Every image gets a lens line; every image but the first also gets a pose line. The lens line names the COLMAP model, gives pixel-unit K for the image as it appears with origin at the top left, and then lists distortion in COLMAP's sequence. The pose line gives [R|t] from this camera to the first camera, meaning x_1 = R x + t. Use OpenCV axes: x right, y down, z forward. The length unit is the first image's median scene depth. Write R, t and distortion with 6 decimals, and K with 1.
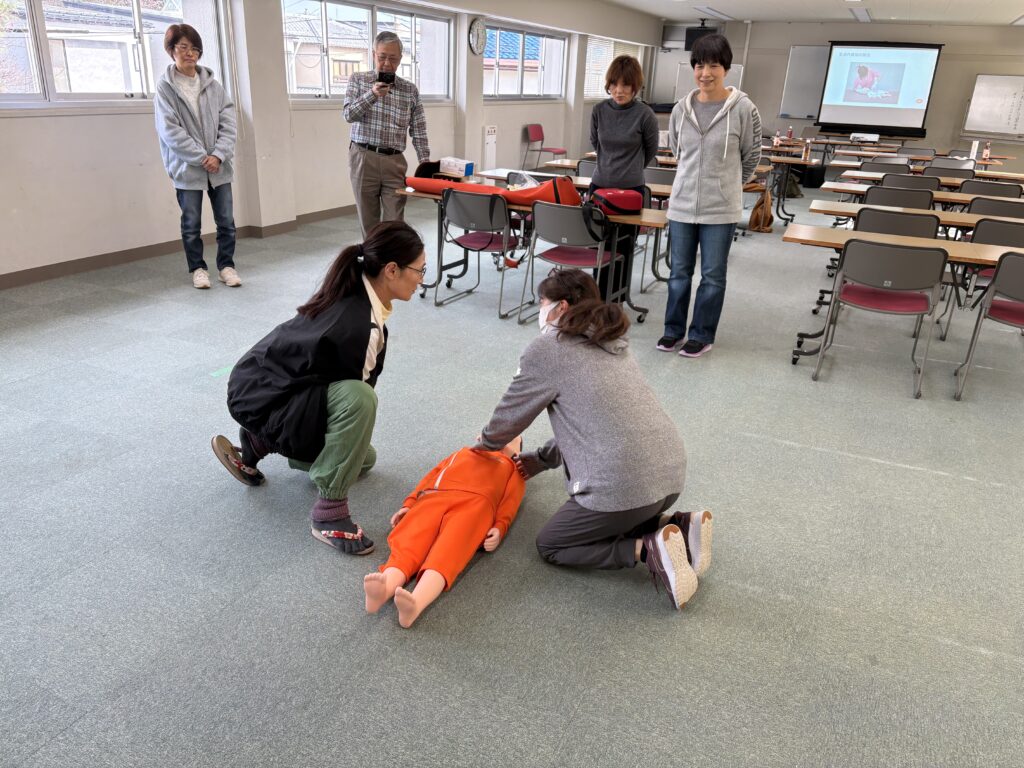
lens RADIAL K [[779.0, 0, 512.0], [0, 779.0, 384.0], [0, 0, 1]] dist [0.086366, -0.105131]
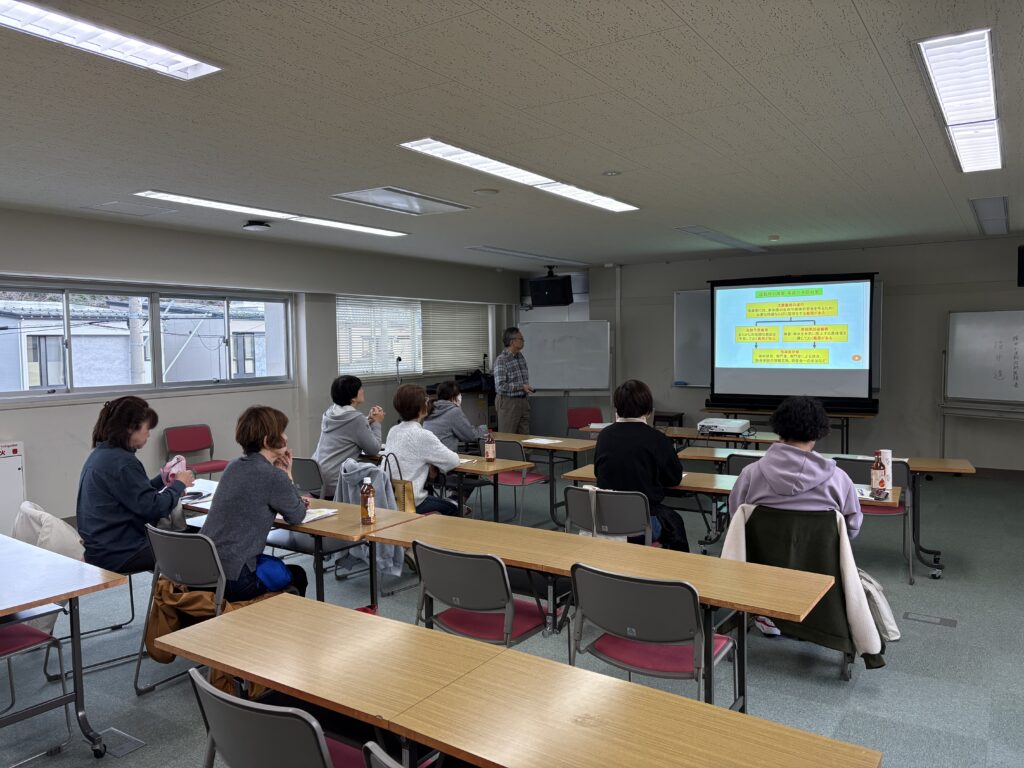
lens RADIAL K [[779.0, 0, 512.0], [0, 779.0, 384.0], [0, 0, 1]] dist [0.086366, -0.105131]
pose [[0.989621, -0.050588, -0.134505, 0.338154], [0.006133, 0.950006, -0.312172, -0.148578], [0.143573, 0.308106, 0.940456, 0.393111]]
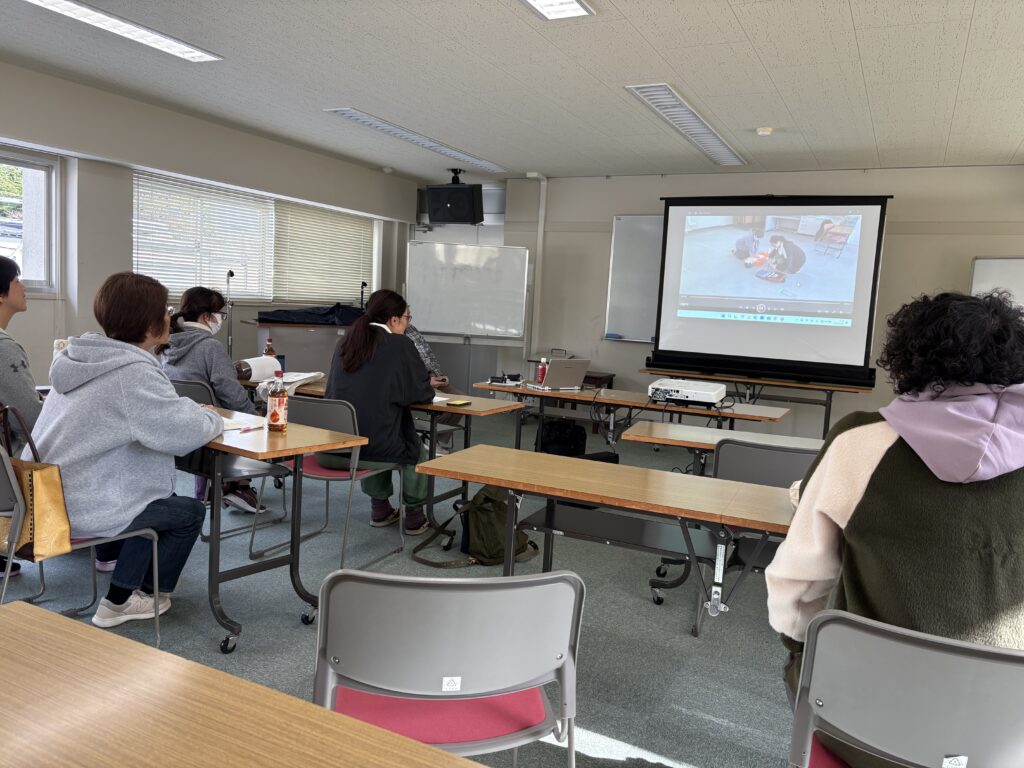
lens RADIAL K [[779.0, 0, 512.0], [0, 779.0, 384.0], [0, 0, 1]] dist [0.086366, -0.105131]
pose [[0.999489, 0.015079, -0.028173, 0.338606], [-0.022030, 0.963808, -0.265687, -0.193975], [0.023147, 0.266172, 0.963648, 0.578418]]
